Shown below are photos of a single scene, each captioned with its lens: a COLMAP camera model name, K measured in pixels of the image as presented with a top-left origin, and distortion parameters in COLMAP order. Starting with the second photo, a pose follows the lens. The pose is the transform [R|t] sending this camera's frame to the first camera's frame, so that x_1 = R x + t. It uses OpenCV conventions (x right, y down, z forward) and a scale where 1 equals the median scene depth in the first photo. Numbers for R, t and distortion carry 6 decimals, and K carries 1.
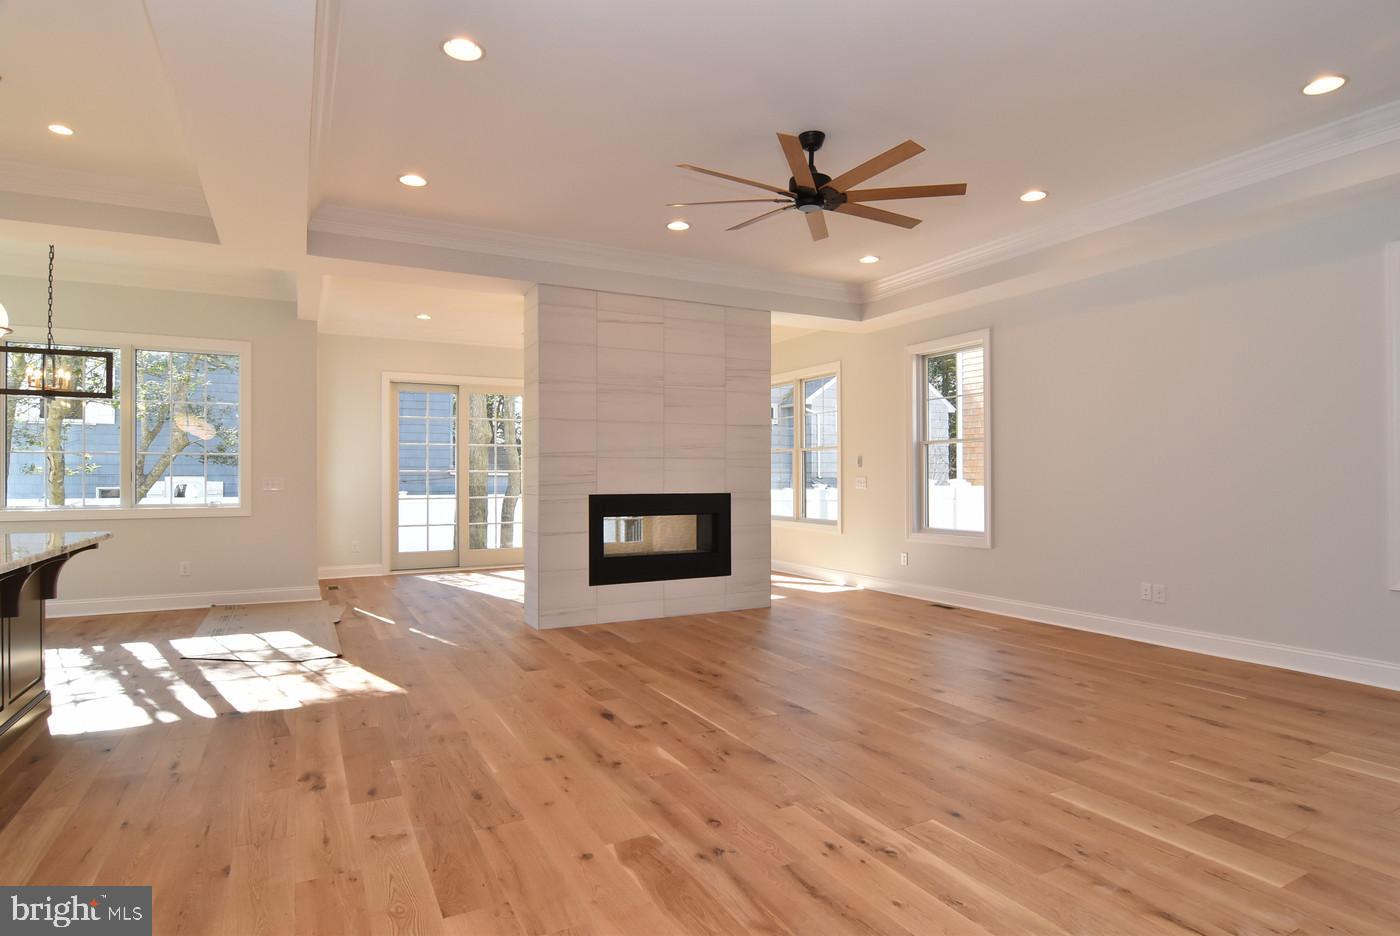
lens RADIAL K [[754.6, 0, 701.3], [0, 754.6, 472.1], [0, 0, 1]] dist [-0.010177, -0.007441]
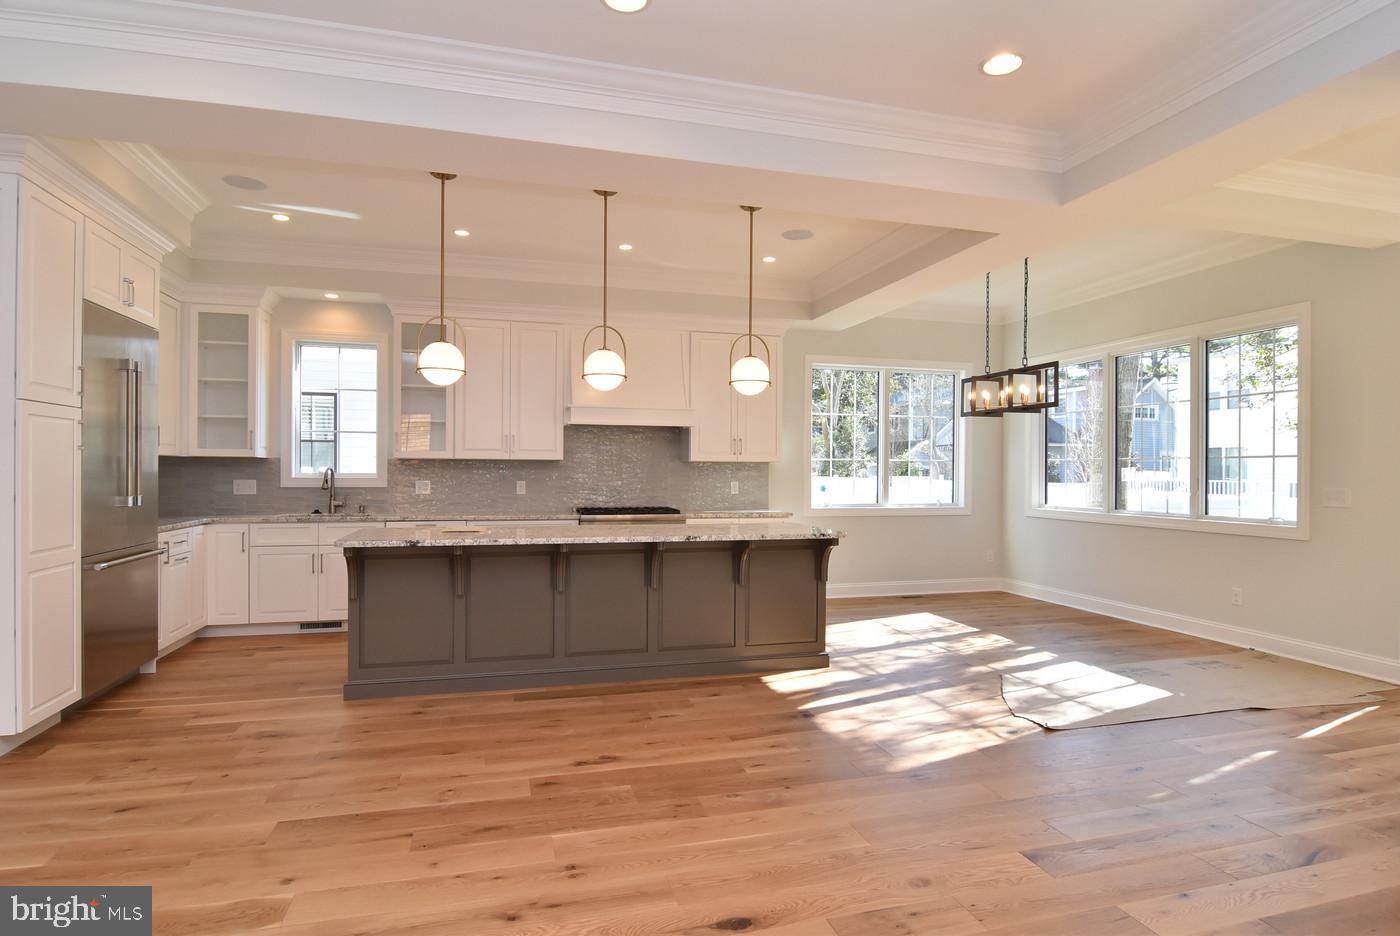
lens RADIAL K [[754.6, 0, 705.5], [0, 754.6, 475.6], [0, 0, 1]] dist [-0.010177, -0.007441]
pose [[-0.216523, 0.006204, -0.976258, 0.430278], [0.001650, 0.999981, 0.005989, -0.017690], [0.976276, -0.000314, -0.216529, 1.099232]]
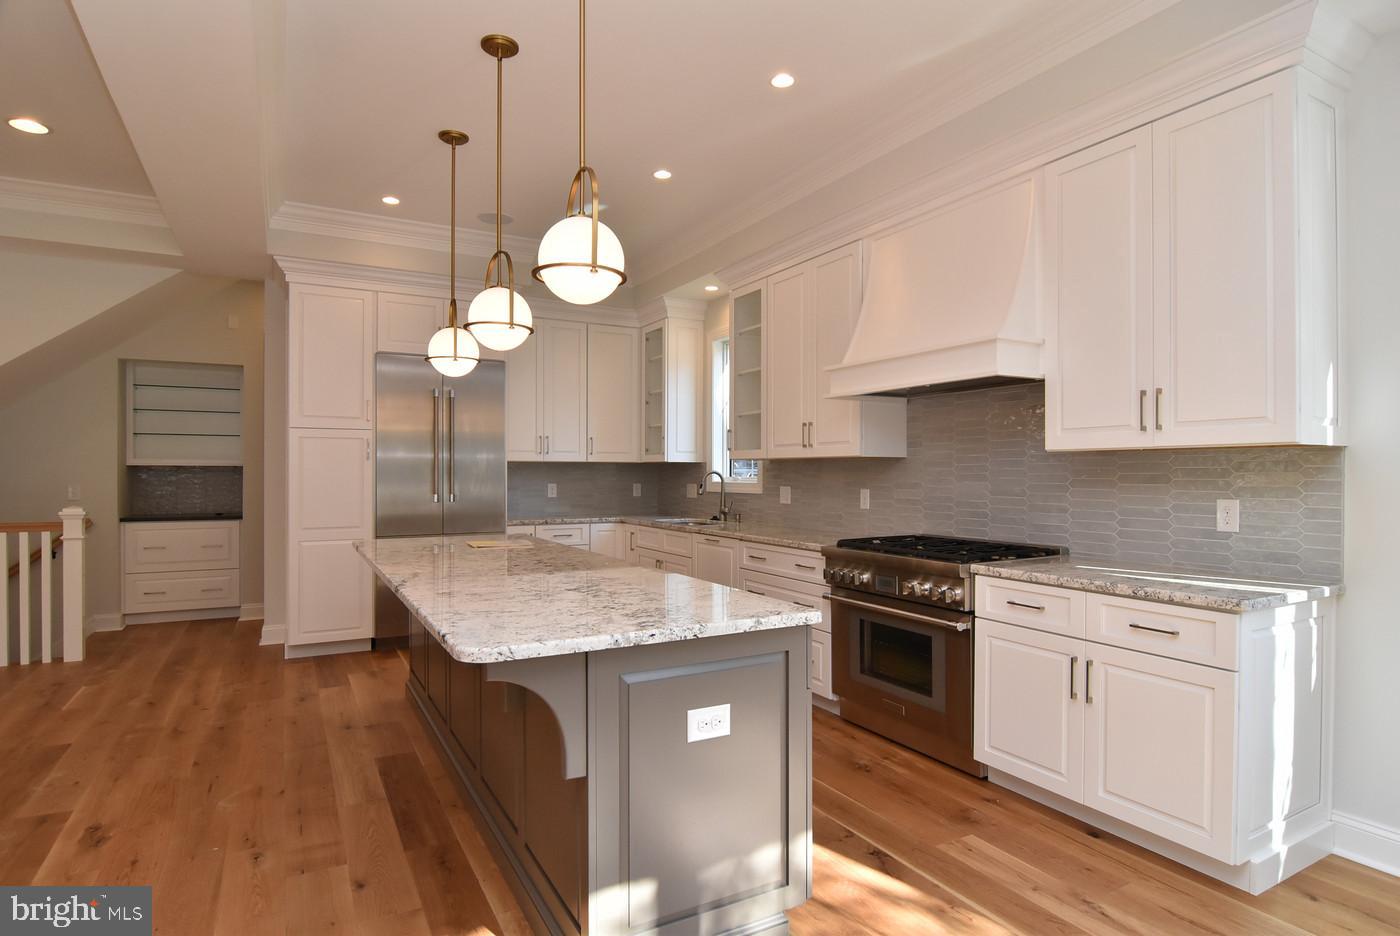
lens RADIAL K [[754.6, 0, 705.4], [0, 754.6, 474.2], [0, 0, 1]] dist [-0.010177, -0.007441]
pose [[-0.999872, -0.000073, -0.015993, -0.963587], [0.000024, 0.999982, -0.006053, -0.011336], [0.015993, -0.006053, -0.999854, 1.487631]]
